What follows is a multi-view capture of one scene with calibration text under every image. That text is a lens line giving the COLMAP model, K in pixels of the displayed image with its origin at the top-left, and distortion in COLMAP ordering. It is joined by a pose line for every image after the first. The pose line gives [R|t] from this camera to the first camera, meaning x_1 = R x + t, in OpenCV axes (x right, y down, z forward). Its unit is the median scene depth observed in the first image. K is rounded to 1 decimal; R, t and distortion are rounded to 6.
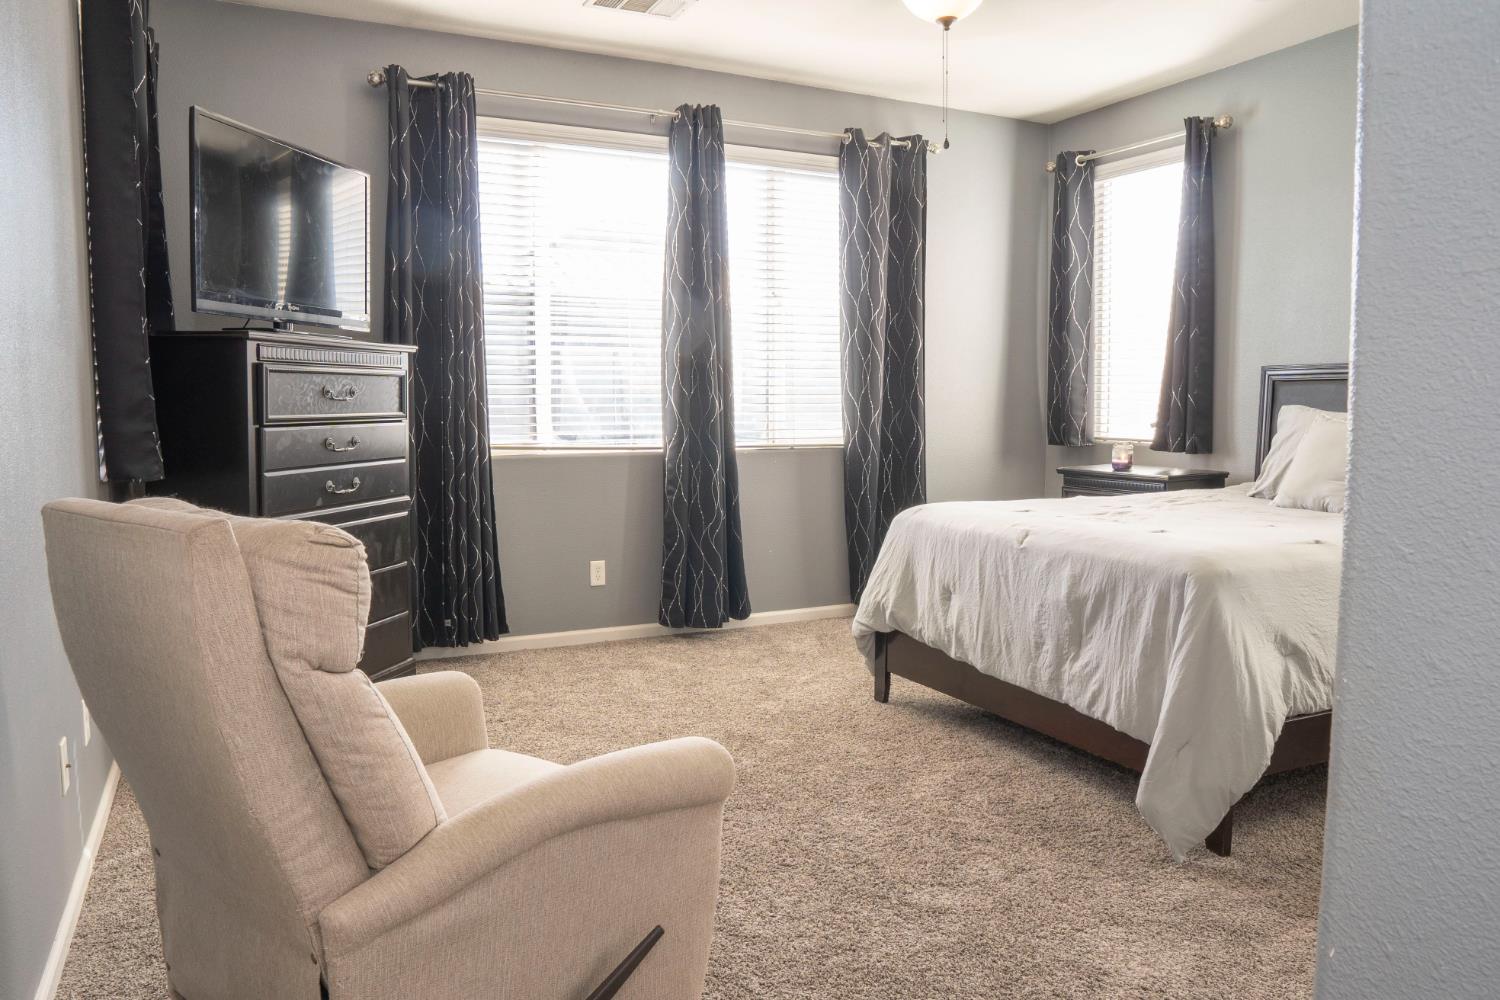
lens RADIAL K [[1055.8, 0, 745.7], [0, 1055.8, 498.5], [0, 0, 1]] dist [-0.114069, 0.075216]
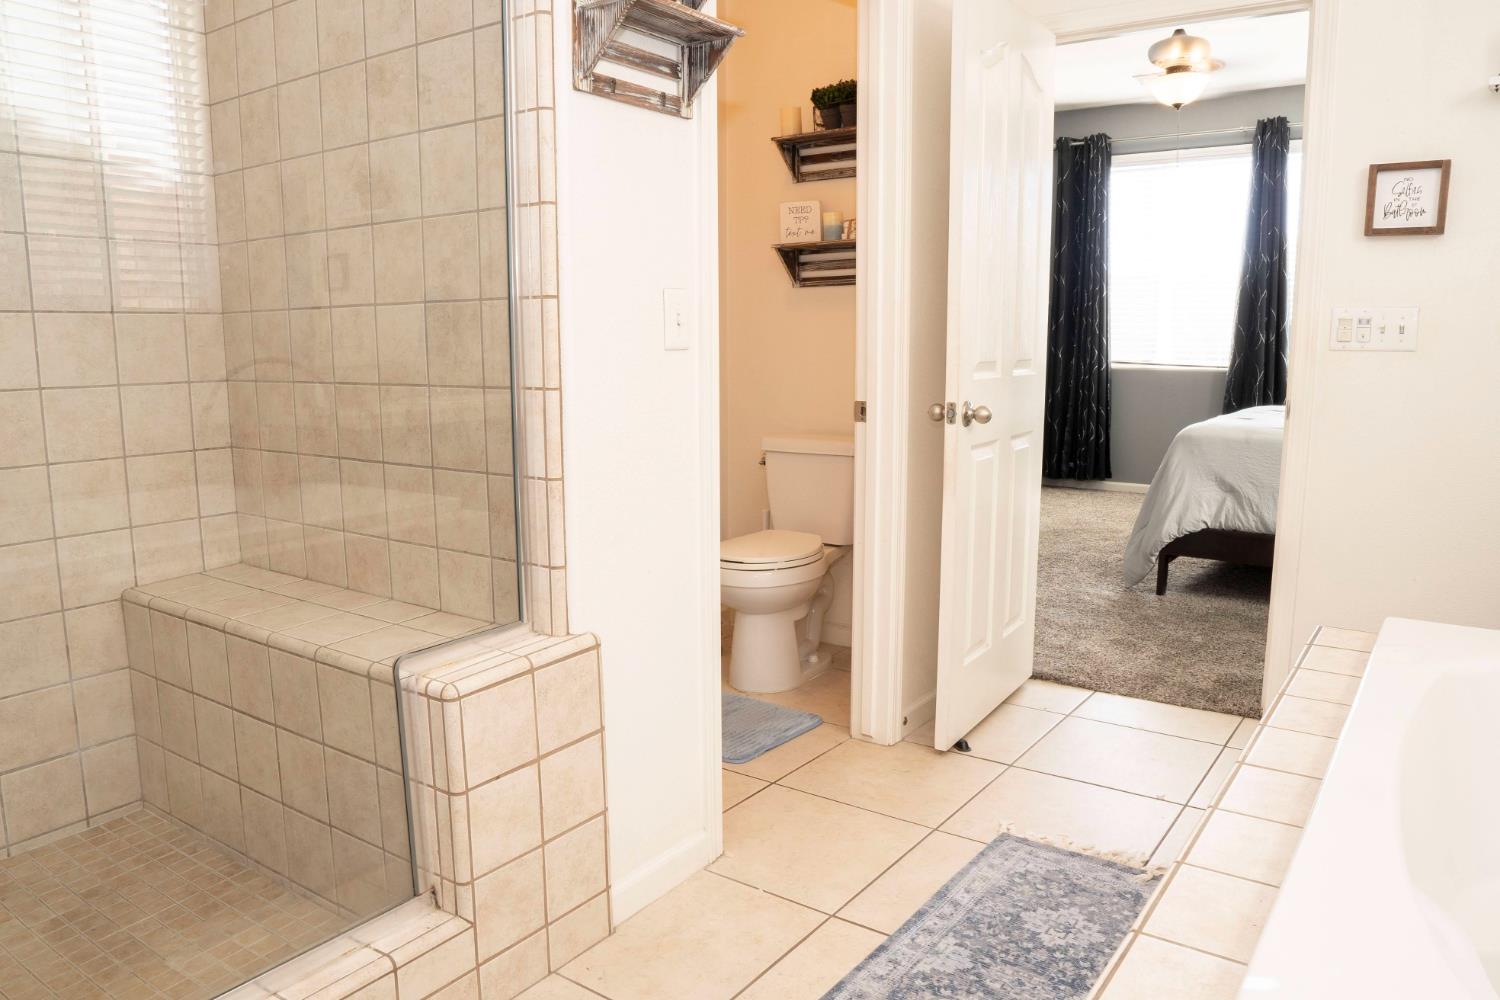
lens RADIAL K [[1055.8, 0, 745.7], [0, 1055.8, 498.5], [0, 0, 1]] dist [-0.114069, 0.075216]
pose [[0.480115, 0.129586, -0.867581, 0.944353], [-0.068340, 0.991548, 0.110284, 0.020415], [0.874539, 0.006341, 0.484913, -0.280956]]
